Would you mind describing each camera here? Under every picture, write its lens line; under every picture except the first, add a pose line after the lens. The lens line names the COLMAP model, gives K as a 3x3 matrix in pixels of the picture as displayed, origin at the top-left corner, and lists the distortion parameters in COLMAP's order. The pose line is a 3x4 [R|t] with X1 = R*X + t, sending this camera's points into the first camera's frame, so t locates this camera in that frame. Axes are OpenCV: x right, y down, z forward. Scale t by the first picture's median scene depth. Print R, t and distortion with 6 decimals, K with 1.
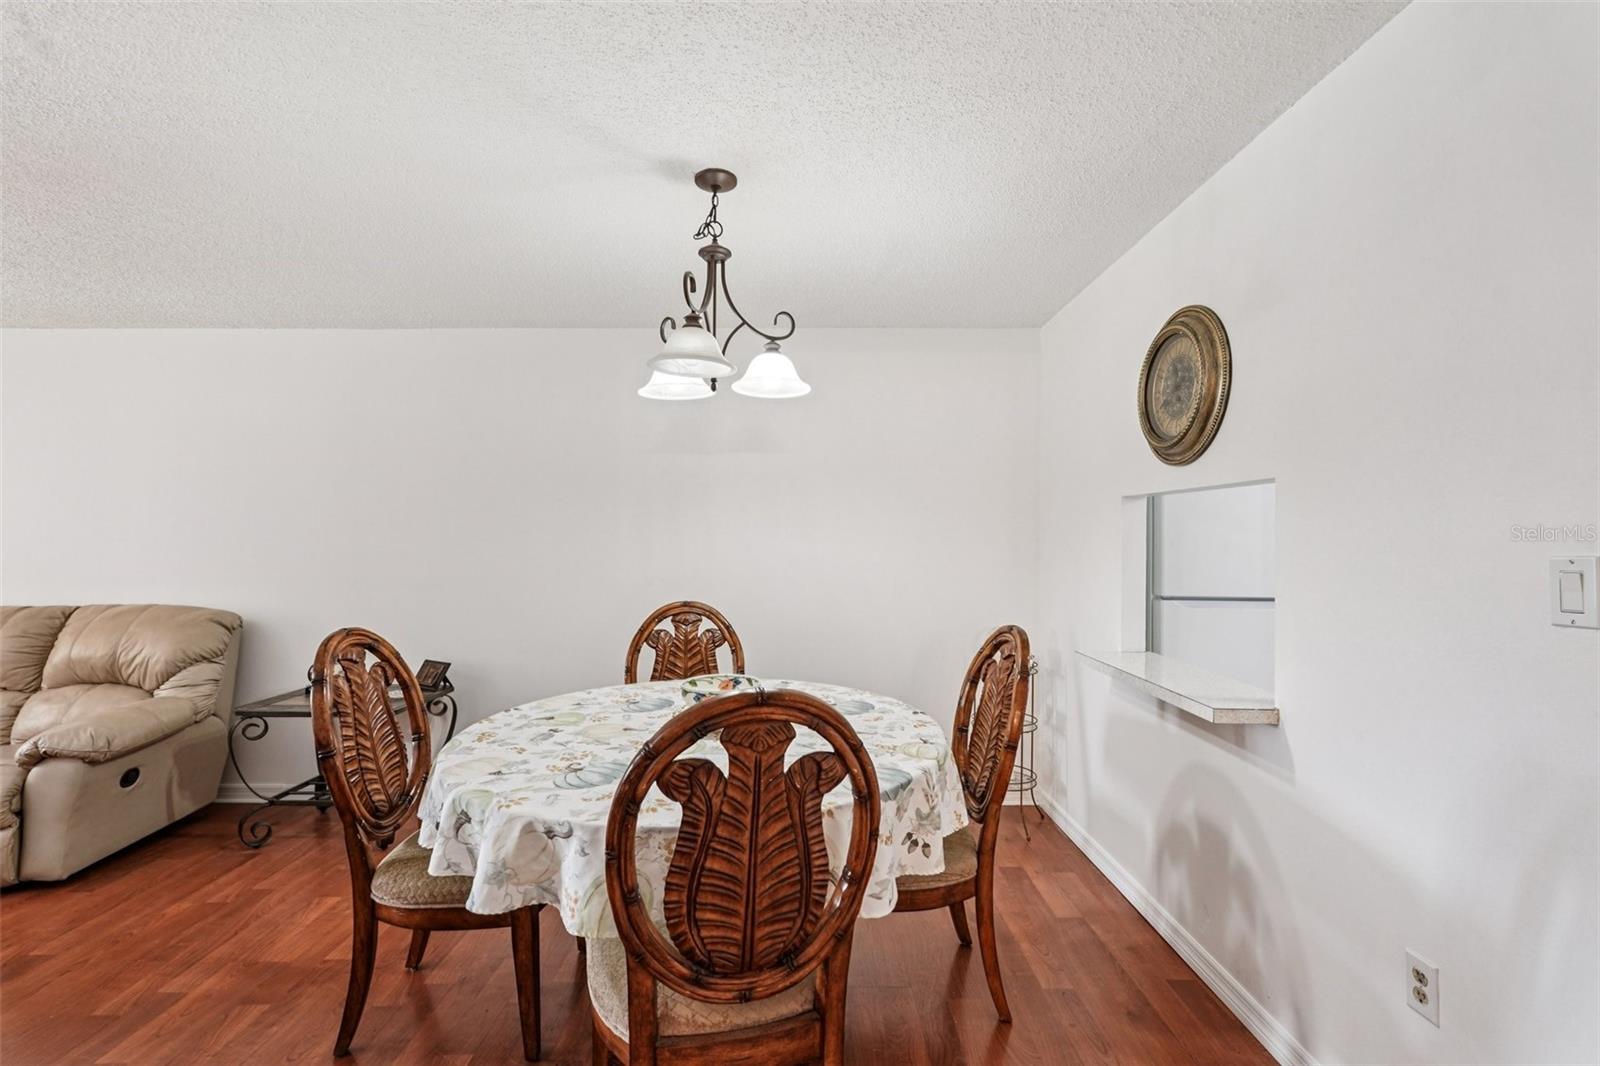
lens RADIAL K [[707.9, 0, 804.0], [0, 707.9, 537.6], [0, 0, 1]] dist [-0.016738, 0.008566]
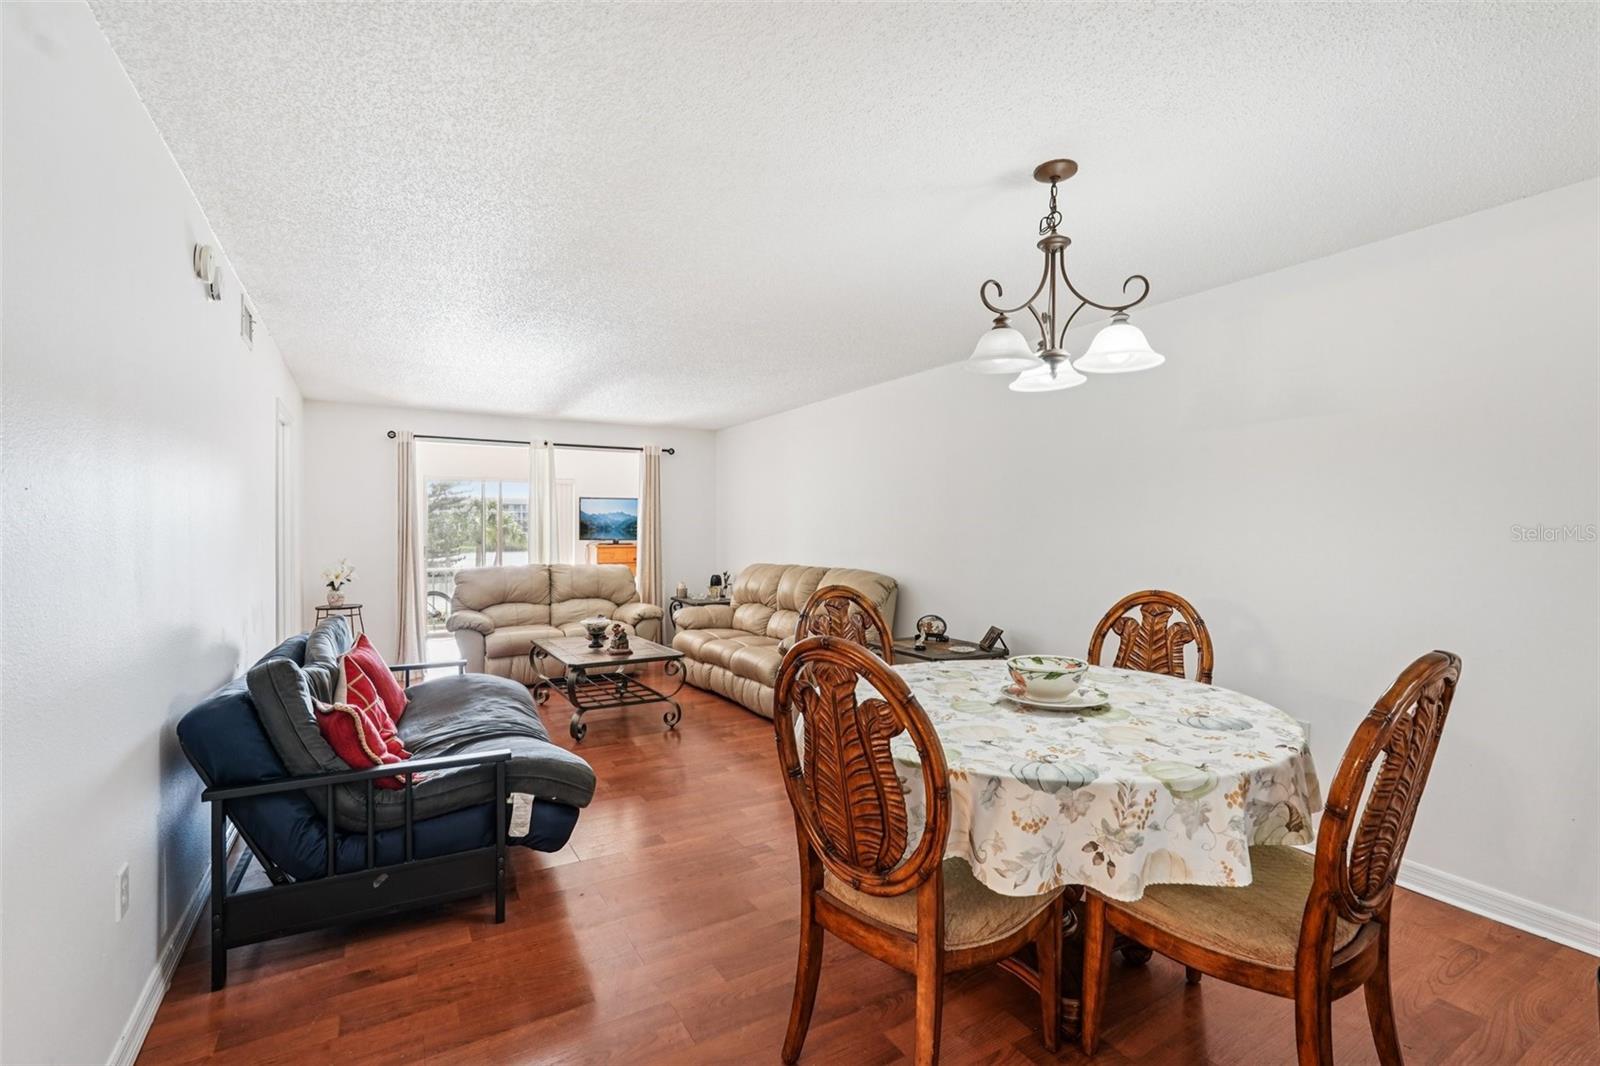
lens RADIAL K [[707.9, 0, 804.0], [0, 707.9, 537.6], [0, 0, 1]] dist [-0.016738, 0.008566]
pose [[0.521342, 0.010789, -0.853280, 0.537097], [0.002729, 0.999894, 0.014311, 0.006695], [0.853344, -0.009790, 0.521257, 0.152463]]
